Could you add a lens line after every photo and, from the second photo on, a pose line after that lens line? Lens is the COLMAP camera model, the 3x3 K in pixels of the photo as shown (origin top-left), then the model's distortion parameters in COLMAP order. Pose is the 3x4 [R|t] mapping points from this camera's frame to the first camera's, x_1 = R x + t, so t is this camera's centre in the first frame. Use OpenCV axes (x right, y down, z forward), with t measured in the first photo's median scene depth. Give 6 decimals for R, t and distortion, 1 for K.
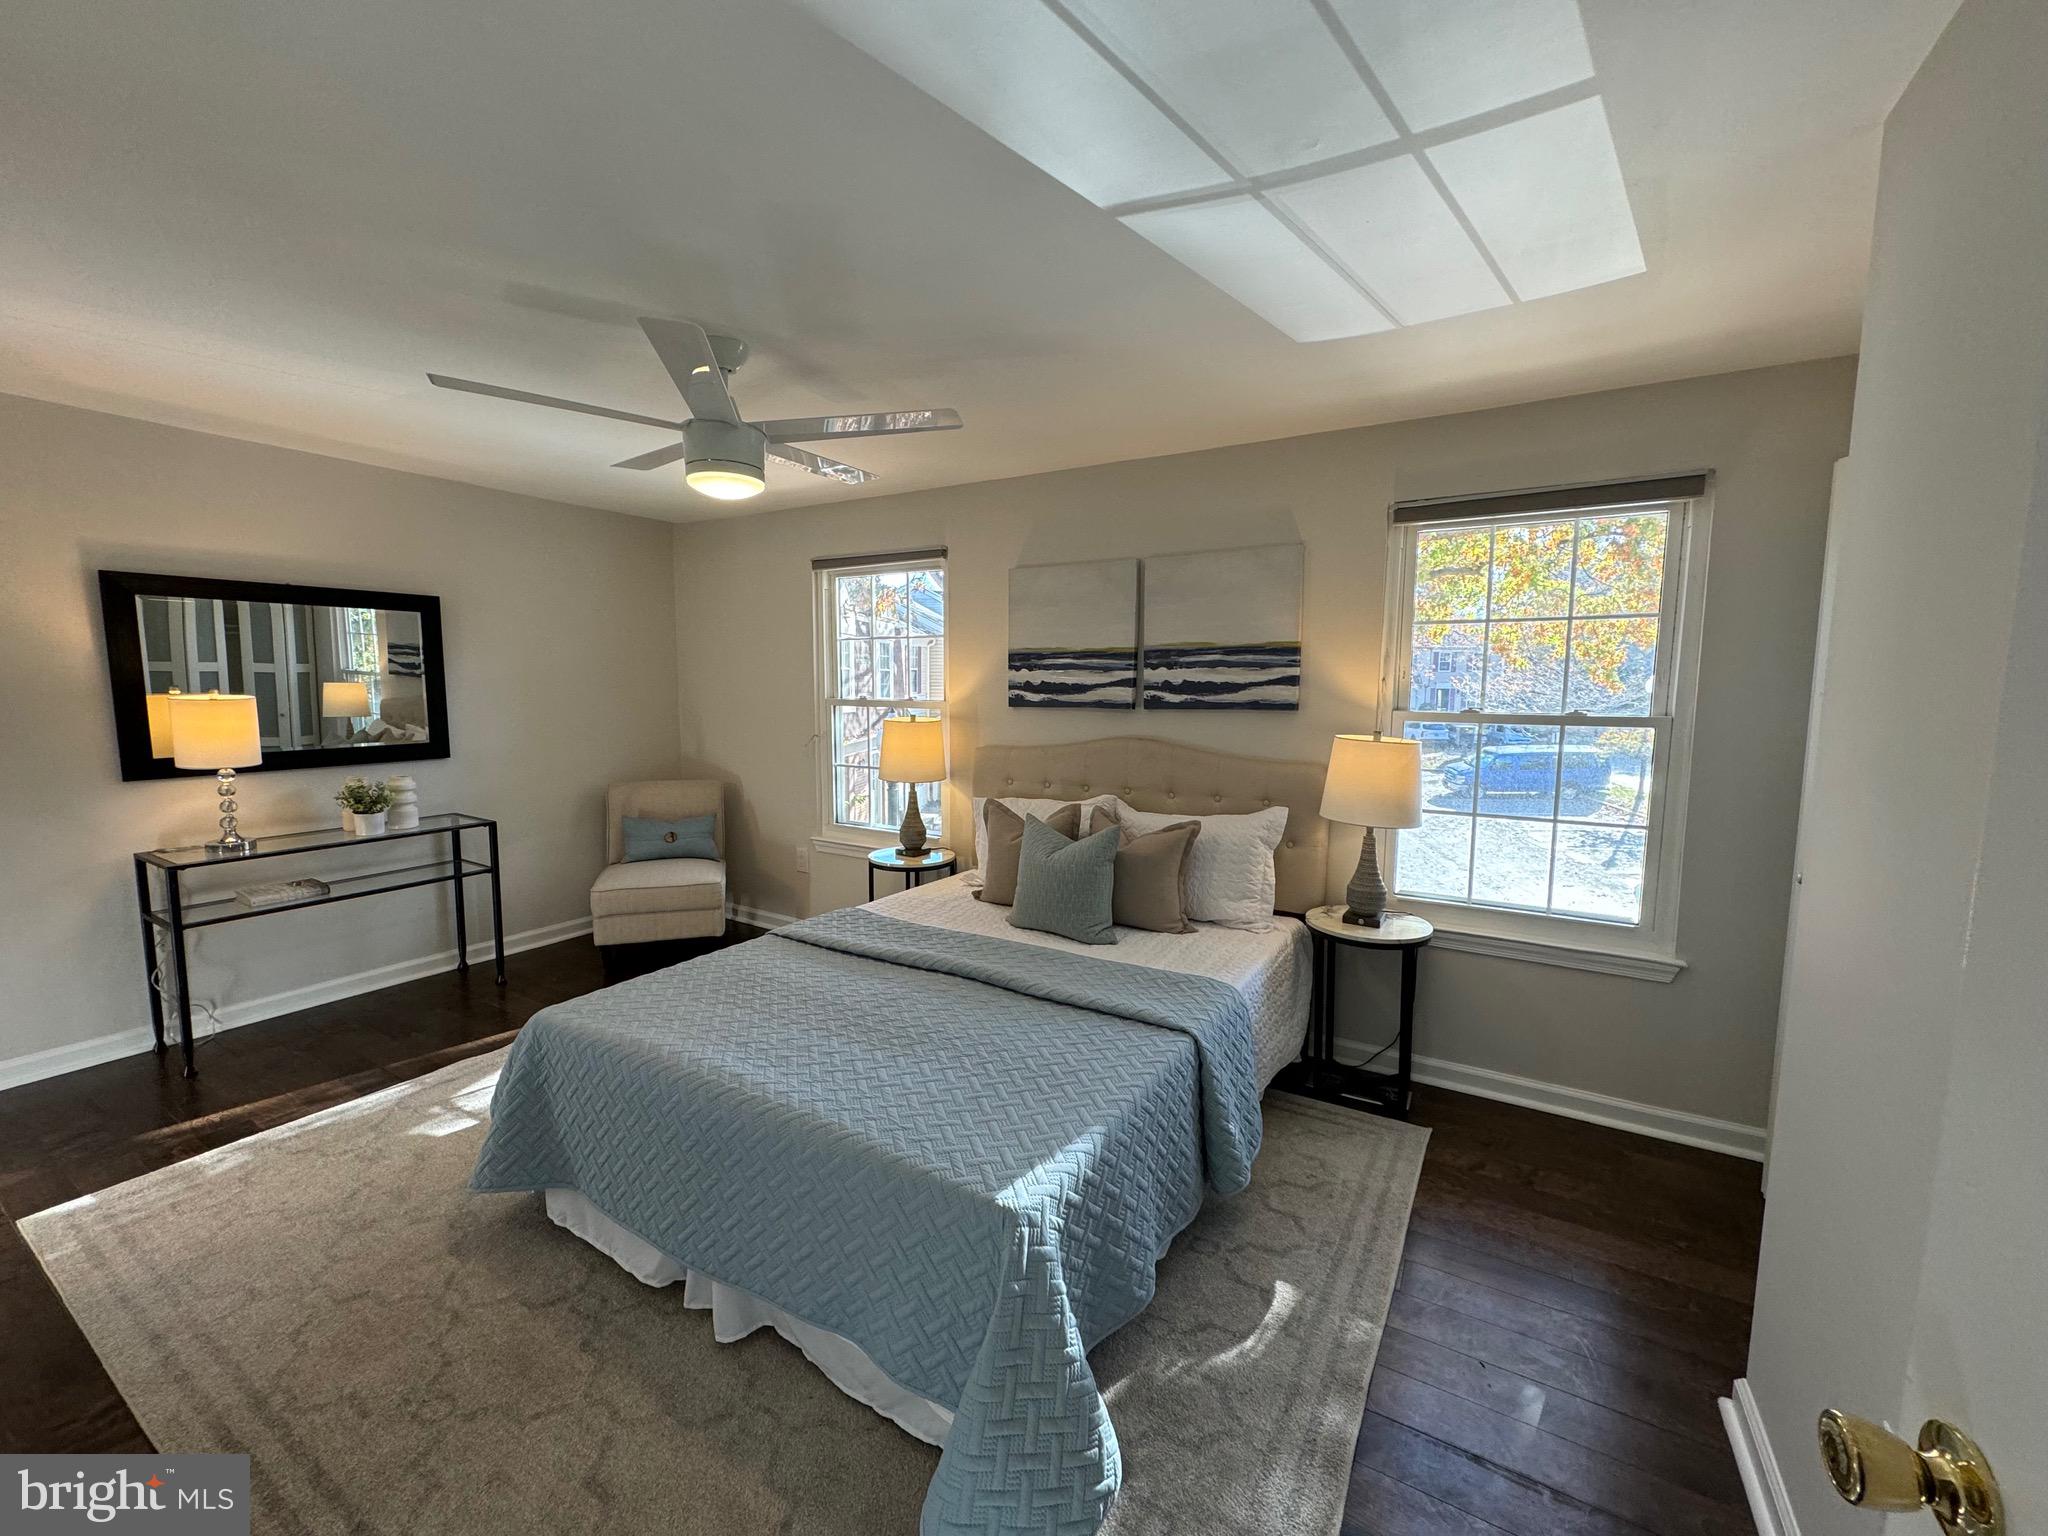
lens RADIAL K [[812.7, 0, 1024.7], [0, 812.7, 767.5], [0, 0, 1]] dist [-0.000476, 0.000522]
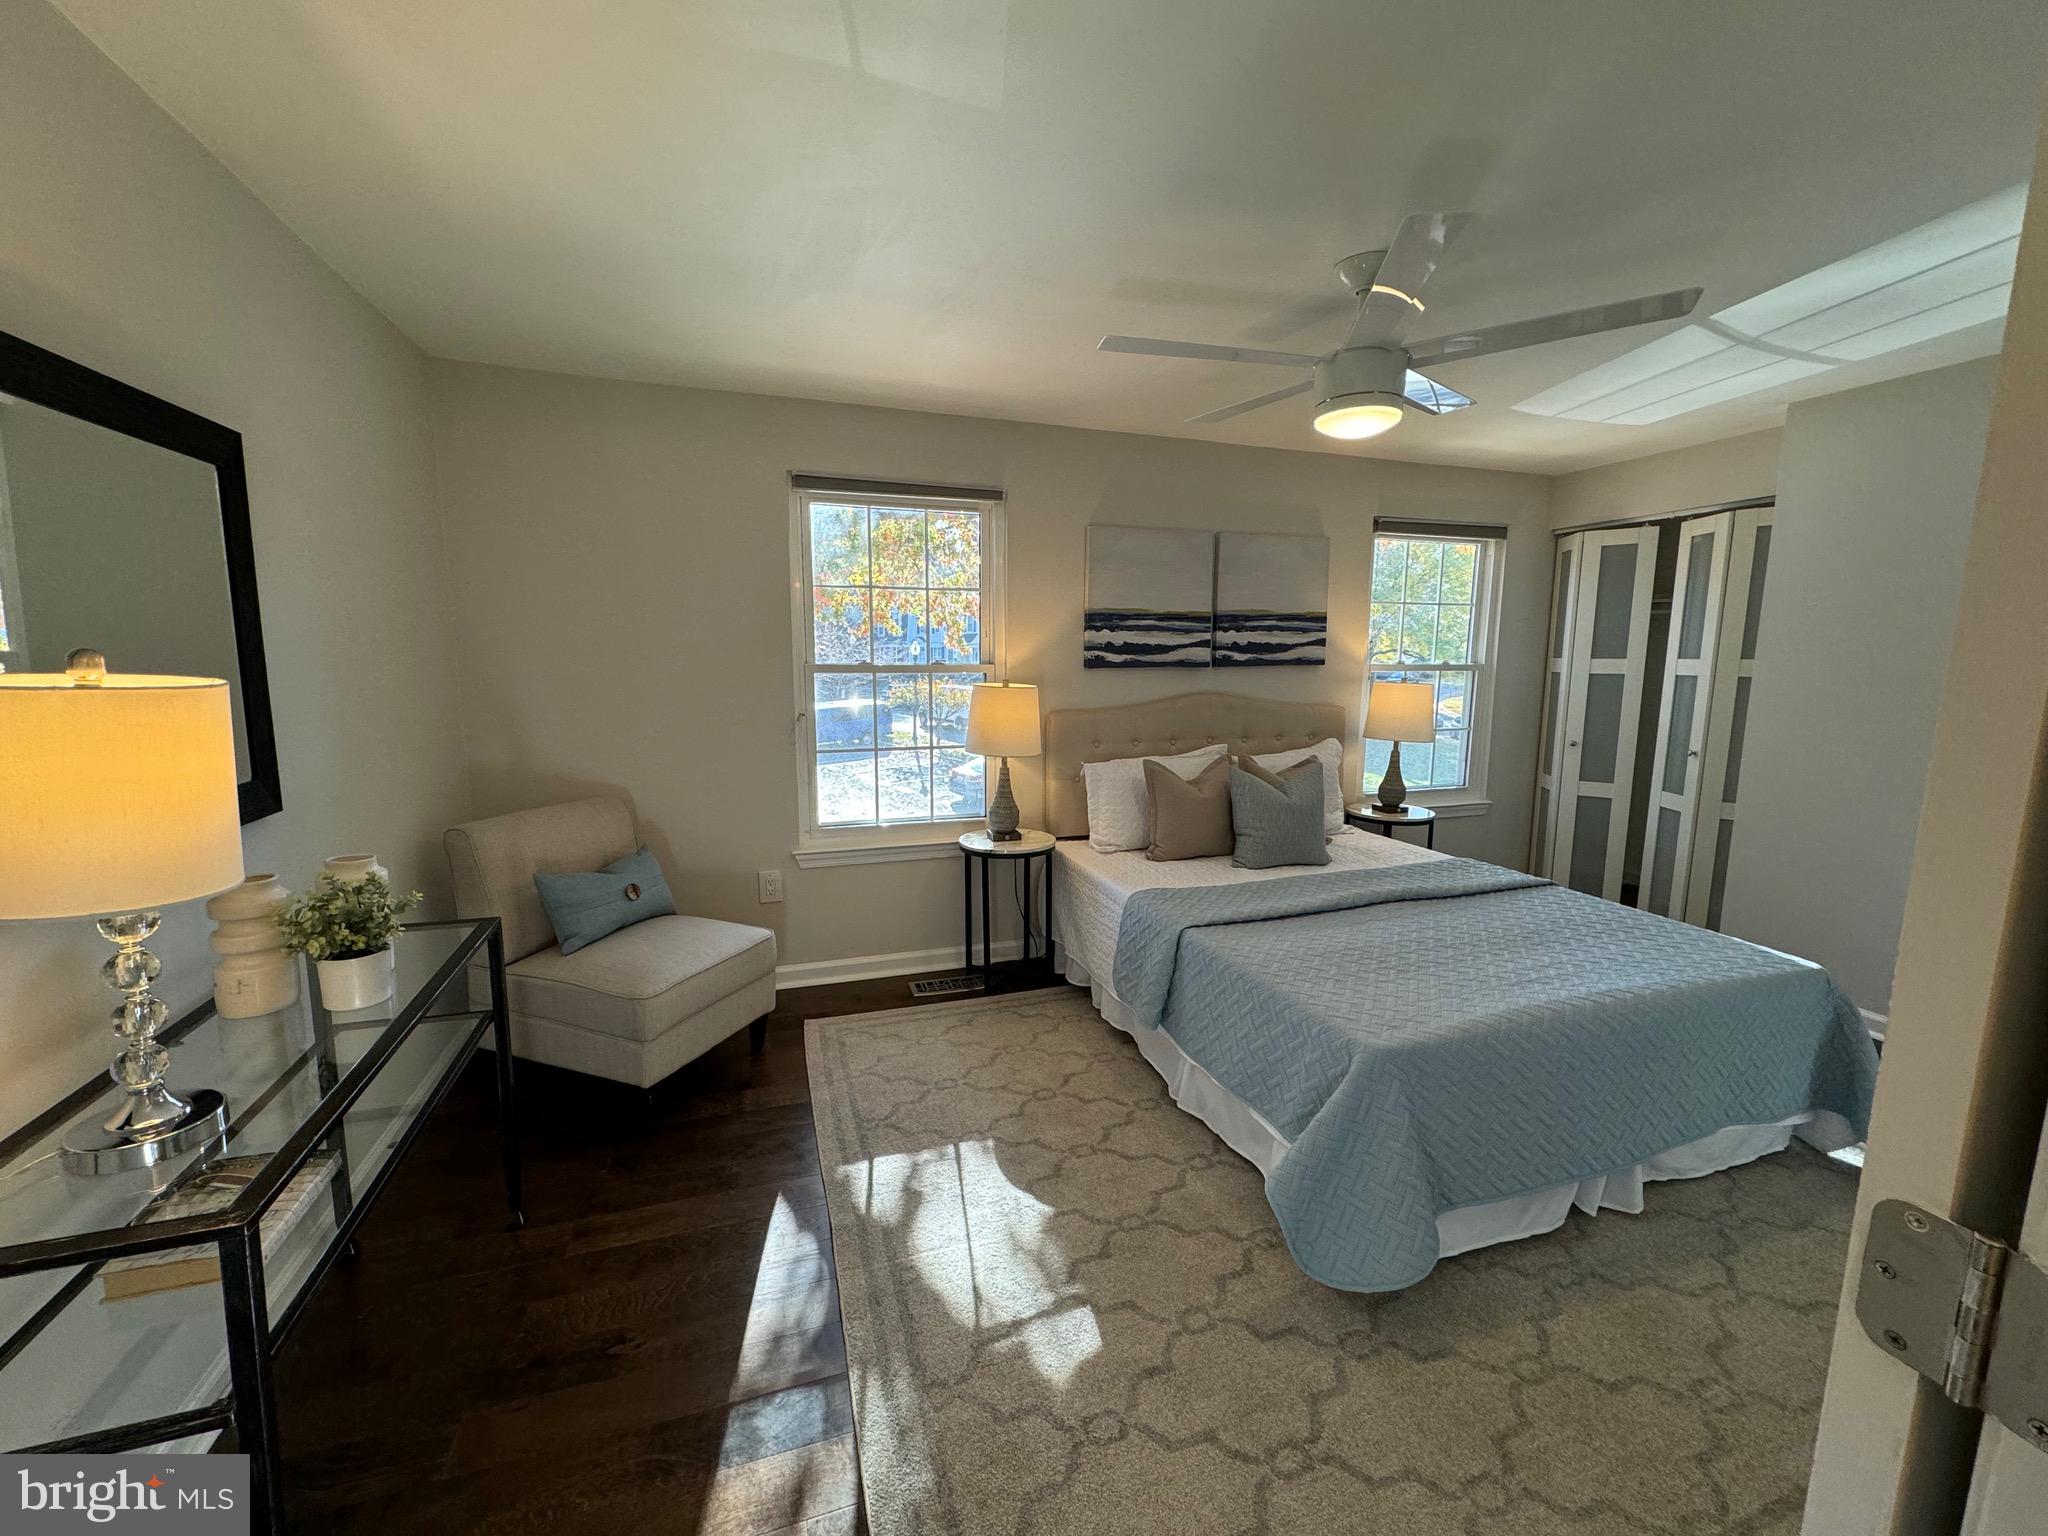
lens RADIAL K [[812.7, 0, 1024.7], [0, 812.7, 767.5], [0, 0, 1]] dist [-0.000476, 0.000522]
pose [[0.640532, -0.112476, 0.759650, -0.908597], [0.079567, 0.993612, 0.080026, -0.044877], [-0.763798, 0.009184, 0.645390, 0.476114]]
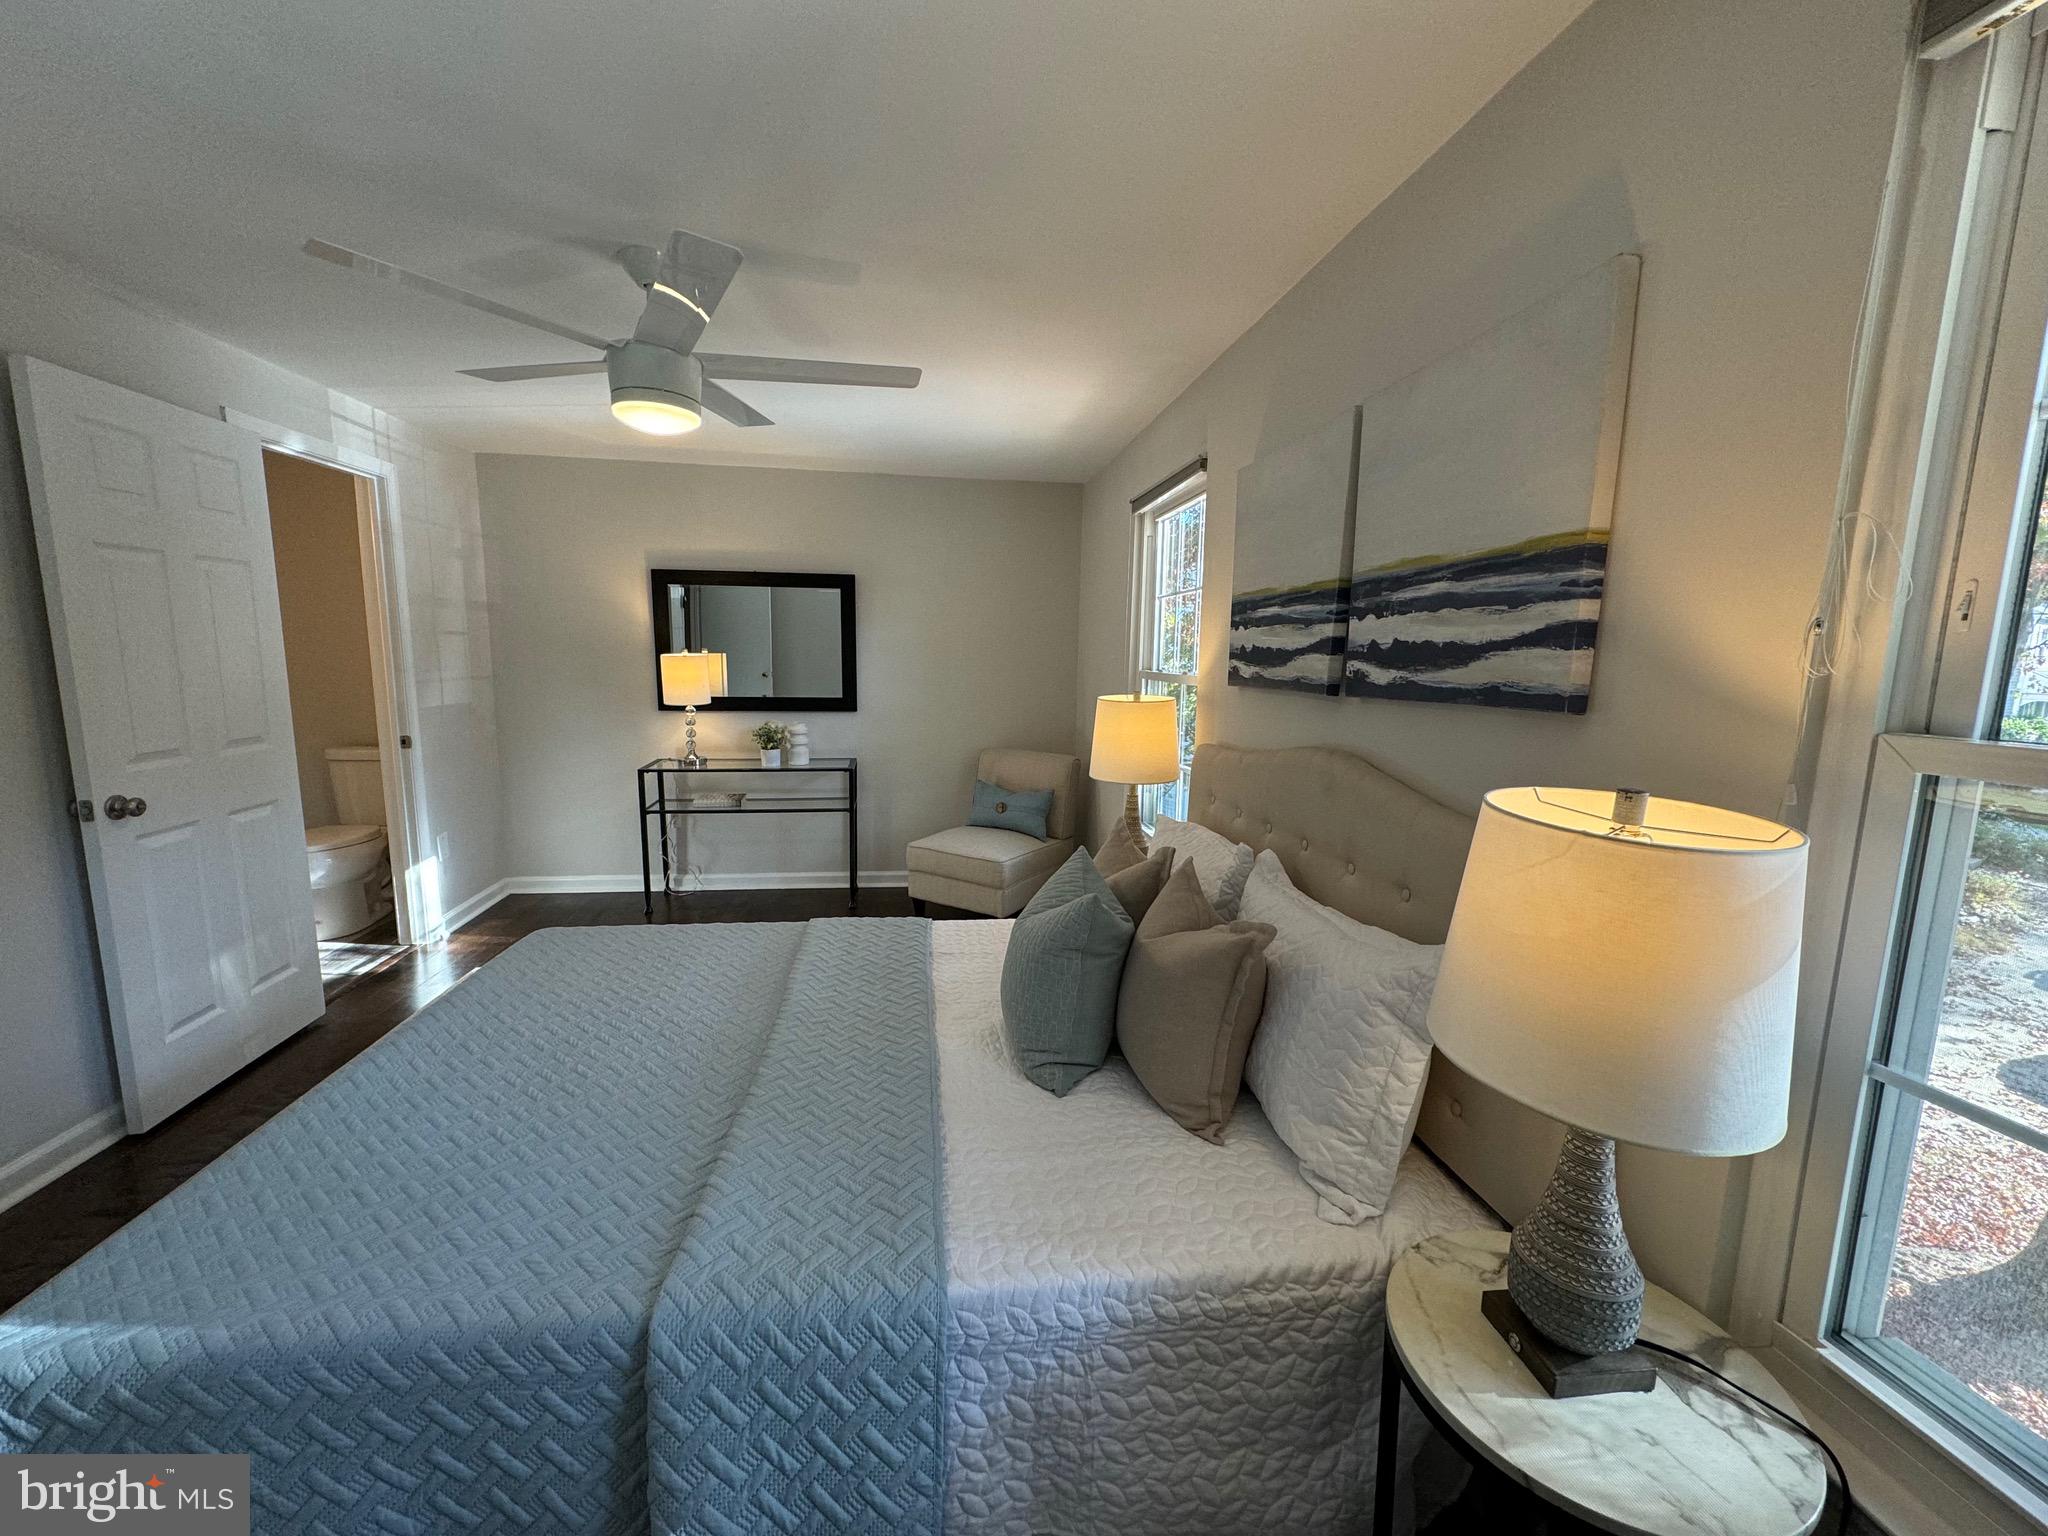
lens RADIAL K [[812.7, 0, 1024.7], [0, 812.7, 767.5], [0, 0, 1]] dist [-0.000476, 0.000522]
pose [[0.627203, 0.115250, -0.770281, 0.429323], [-0.097686, 0.992822, 0.069006, -0.042334], [0.772705, 0.031964, 0.633960, 0.511719]]
